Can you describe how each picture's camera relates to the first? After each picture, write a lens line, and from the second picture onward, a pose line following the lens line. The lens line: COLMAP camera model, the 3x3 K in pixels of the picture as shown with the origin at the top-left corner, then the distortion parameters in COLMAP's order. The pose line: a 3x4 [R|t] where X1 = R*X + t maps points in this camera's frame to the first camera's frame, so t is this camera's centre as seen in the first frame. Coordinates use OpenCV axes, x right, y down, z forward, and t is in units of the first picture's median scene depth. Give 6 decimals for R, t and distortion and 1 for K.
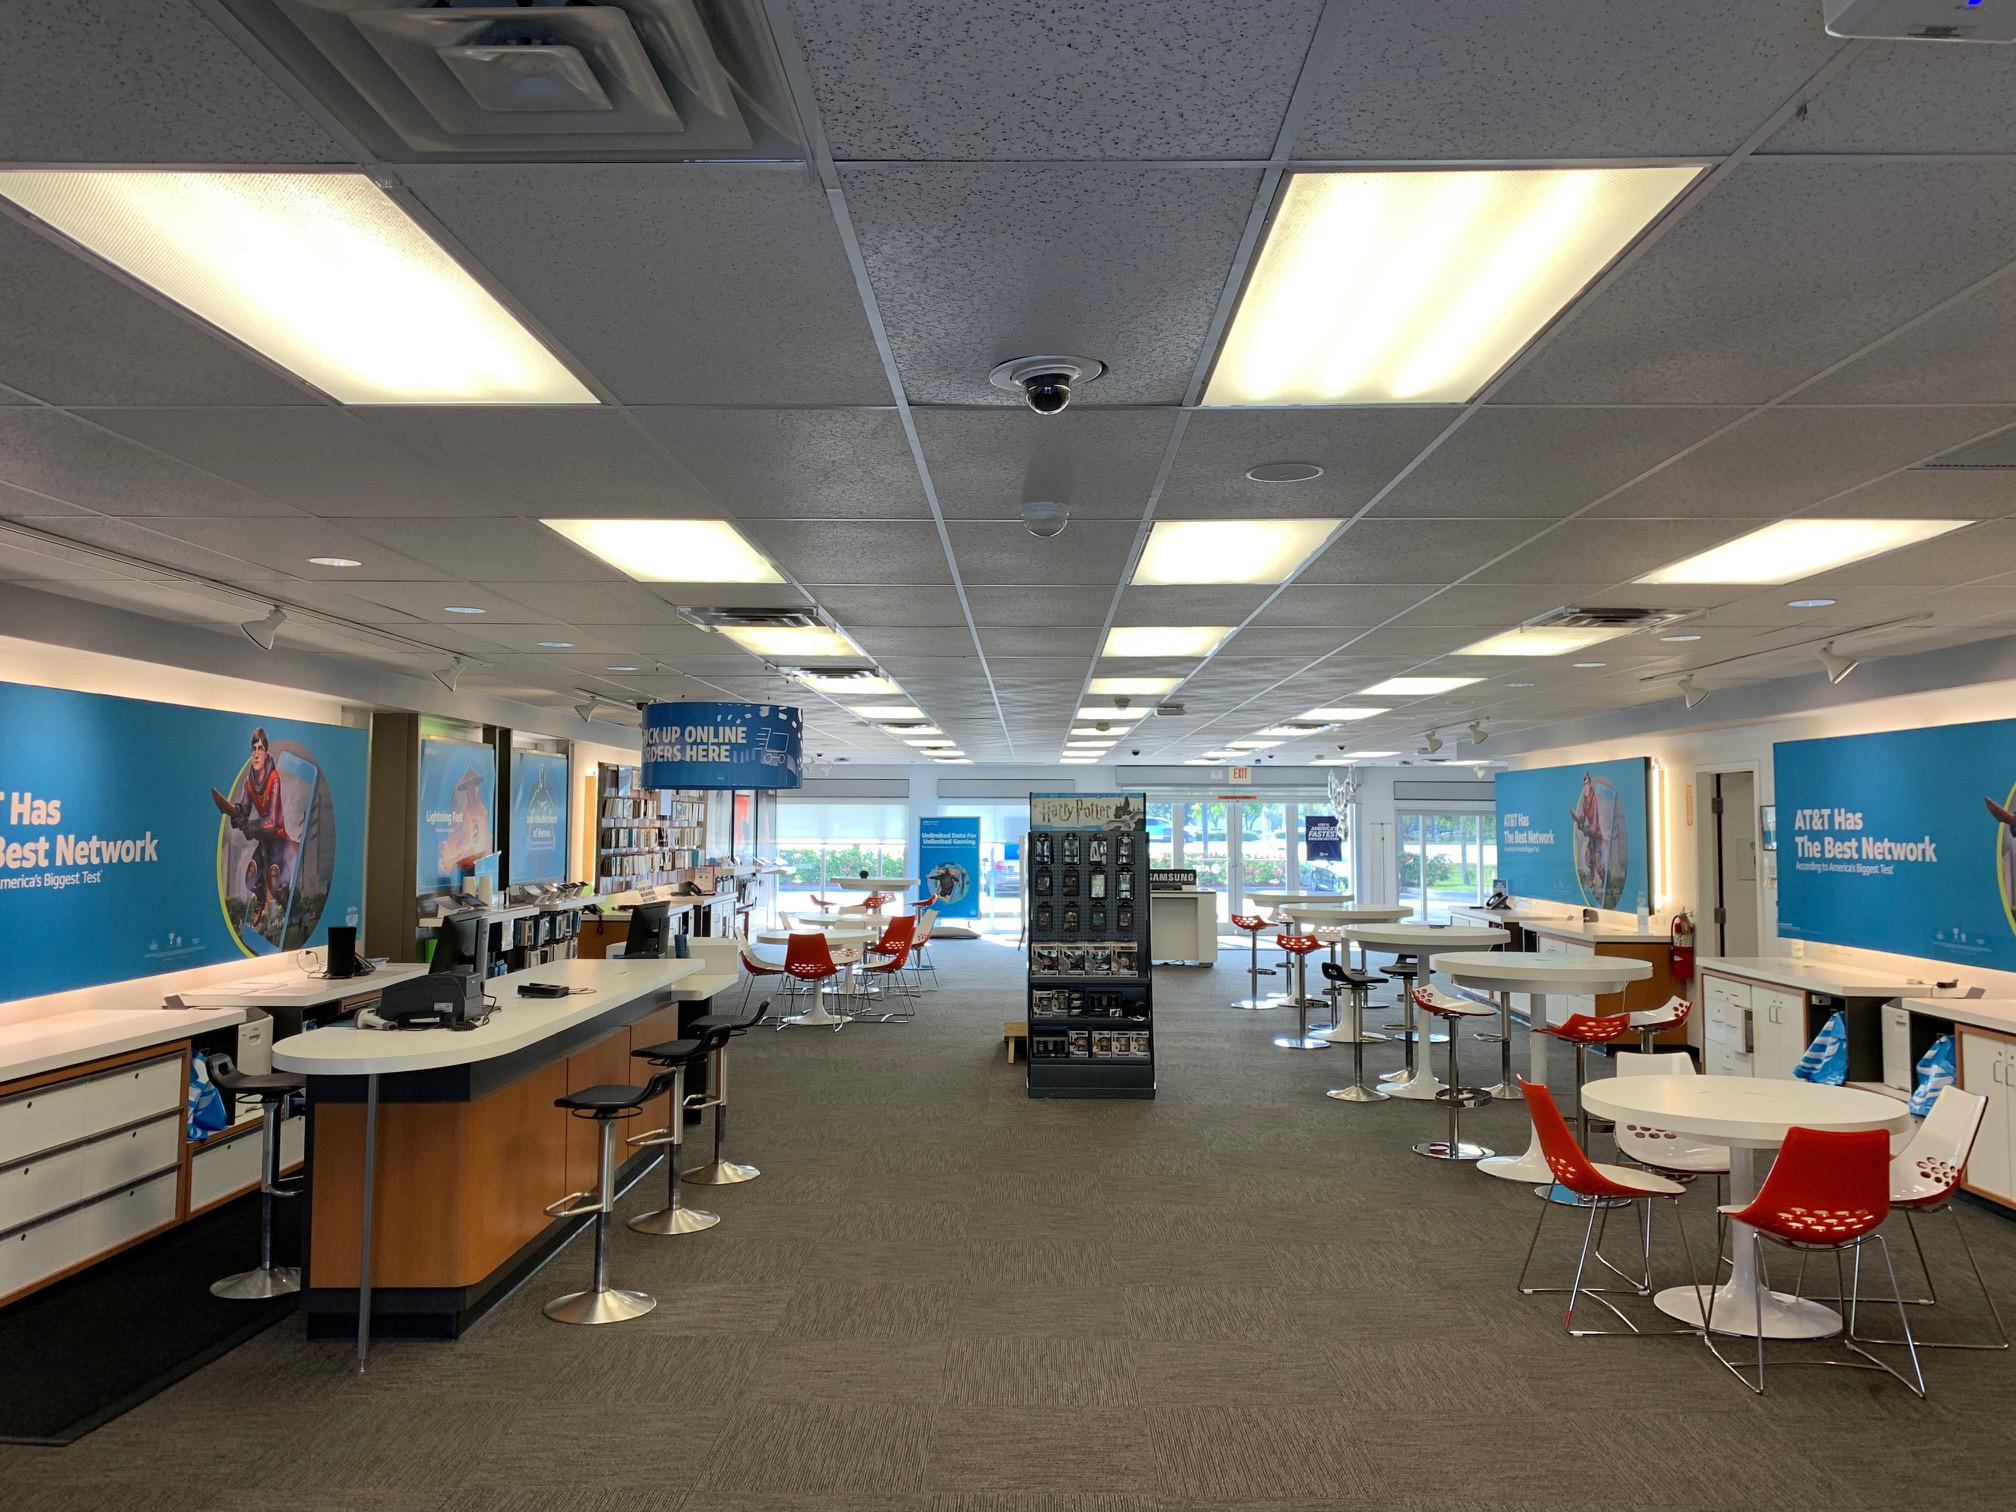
lens RADIAL K [[1520.1, 0, 1008.0], [0, 1520.1, 756.0], [0, 0, 1]] dist [0.006900, -0.009930]
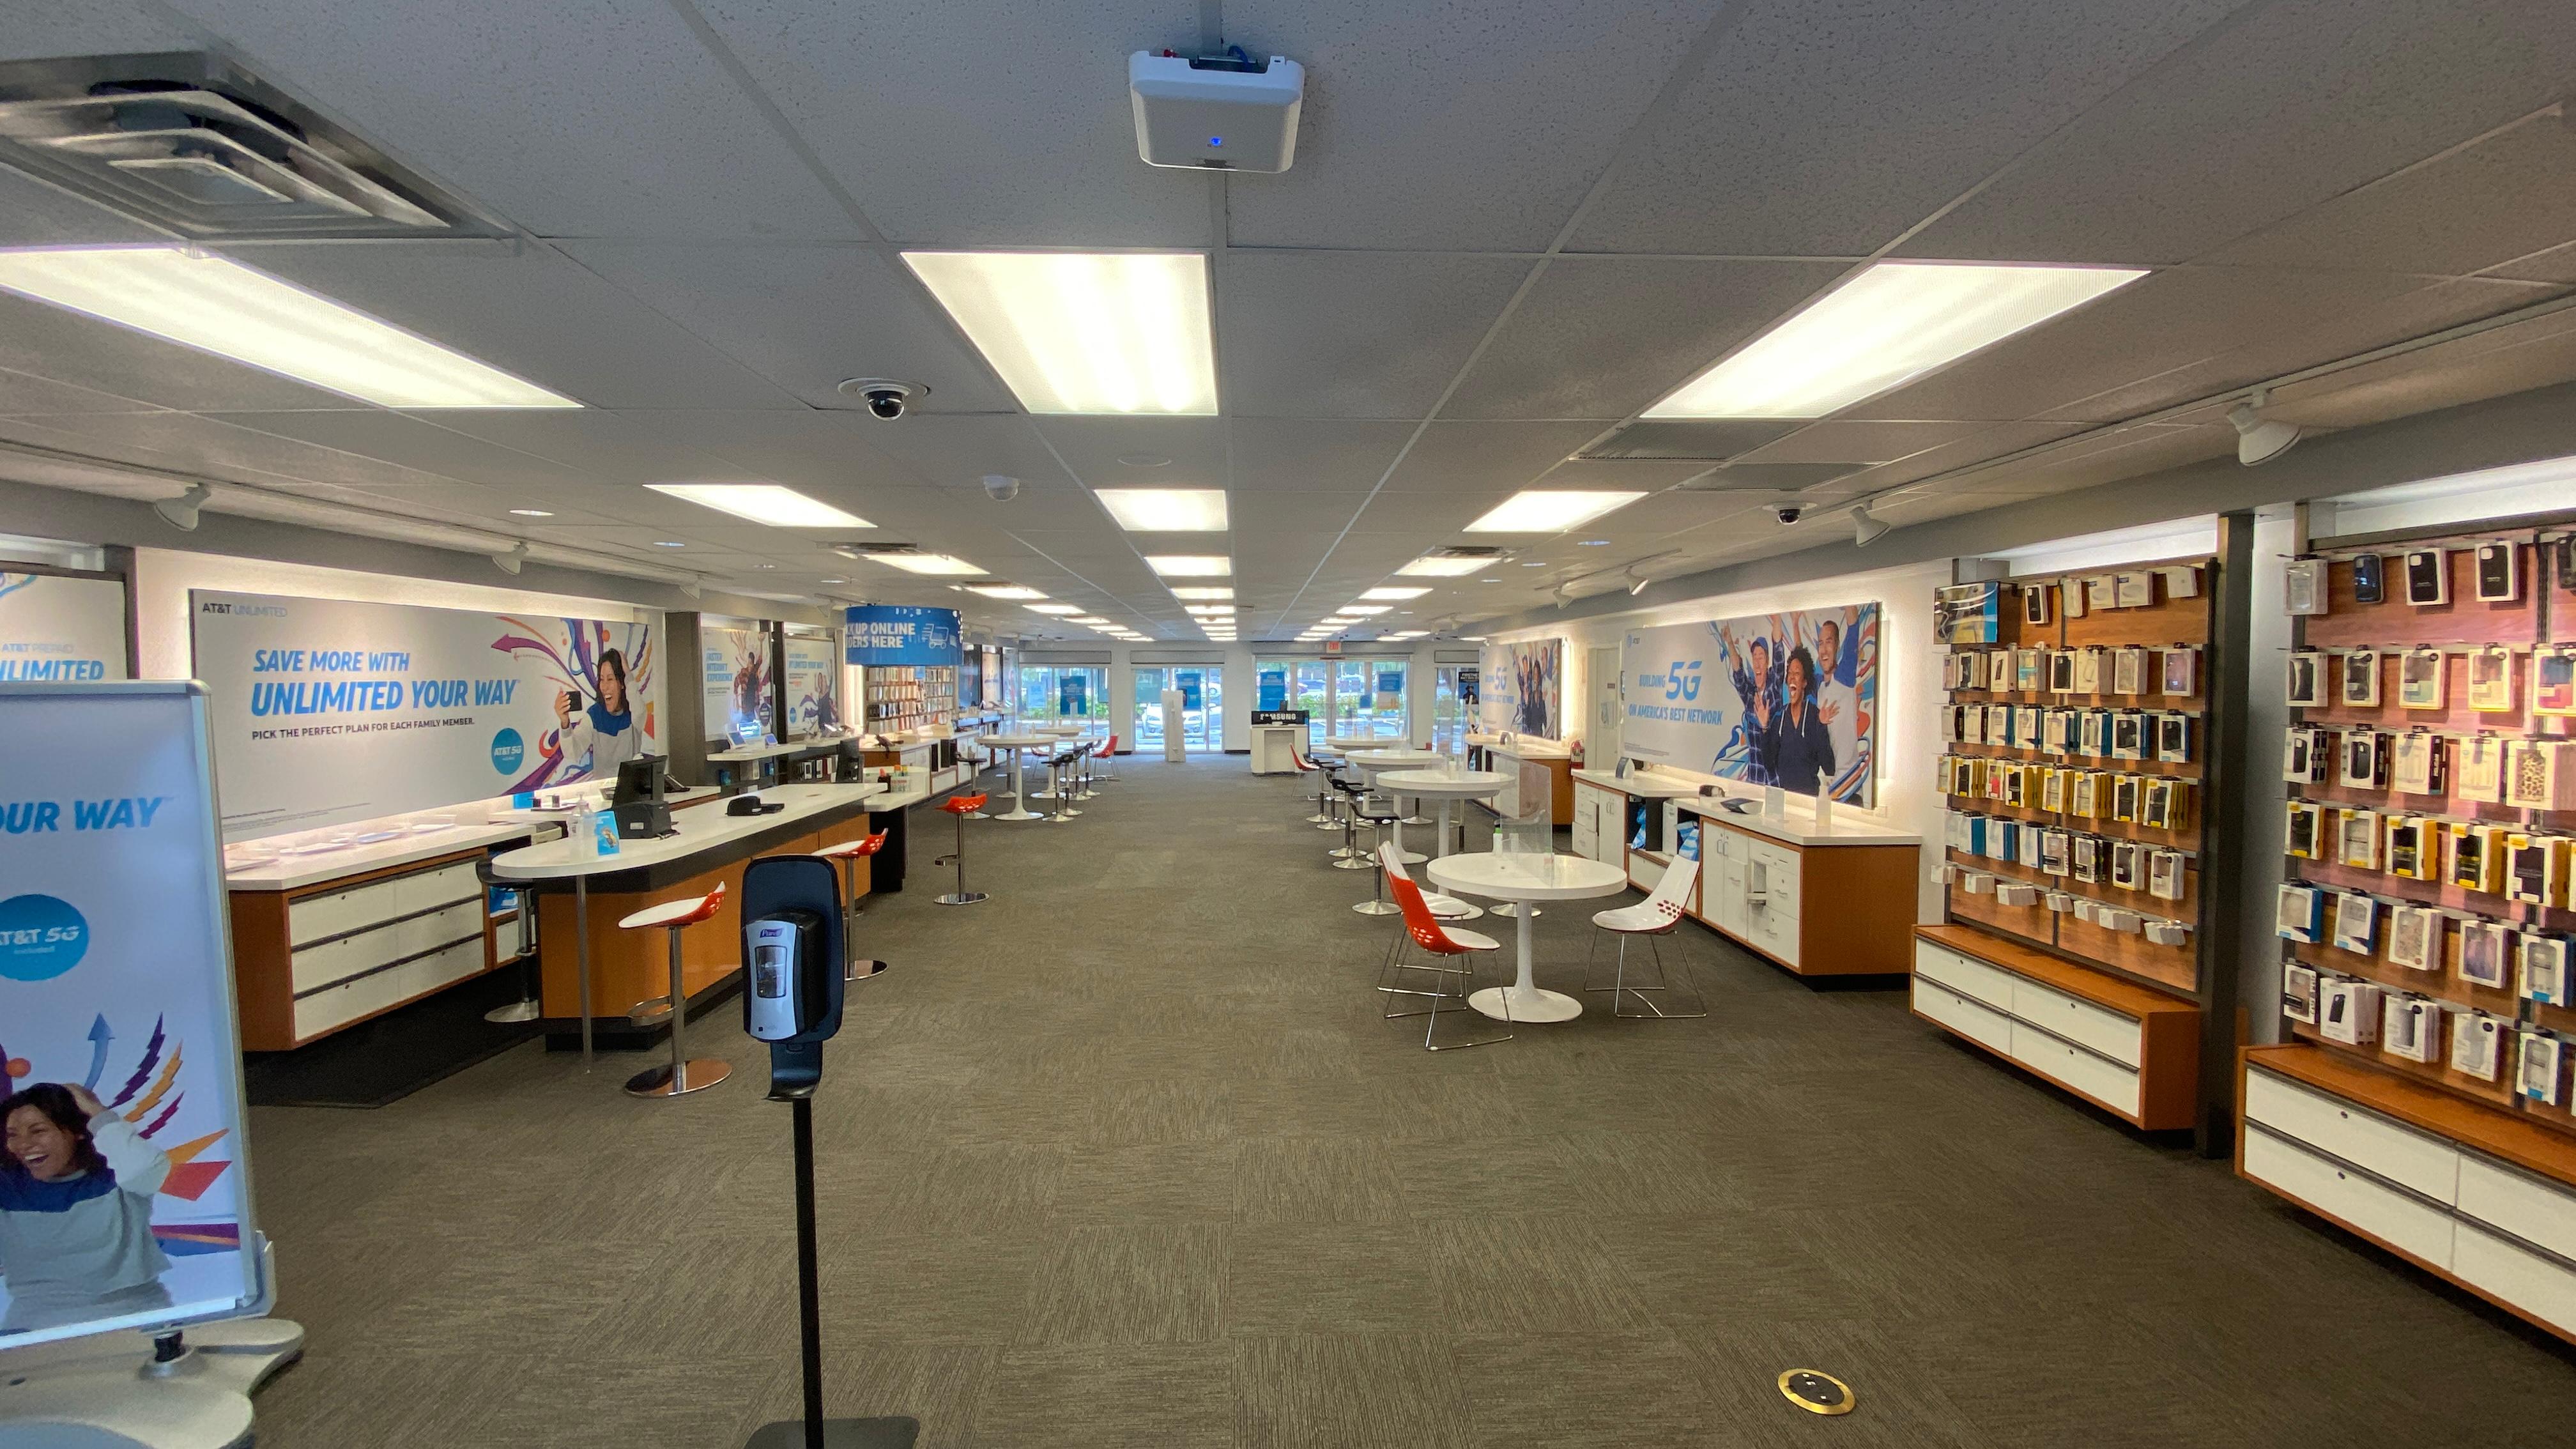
lens RADIAL K [[1008.6, 0, 1288.0], [0, 1008.6, 724.5], [0, 0, 1]] dist [-0.000164, -0.000184]
pose [[0.997592, -0.008618, 0.068813, 0.168963], [0.002193, 0.995673, 0.092904, -0.016786], [-0.069316, -0.092530, 0.993294, 0.016809]]
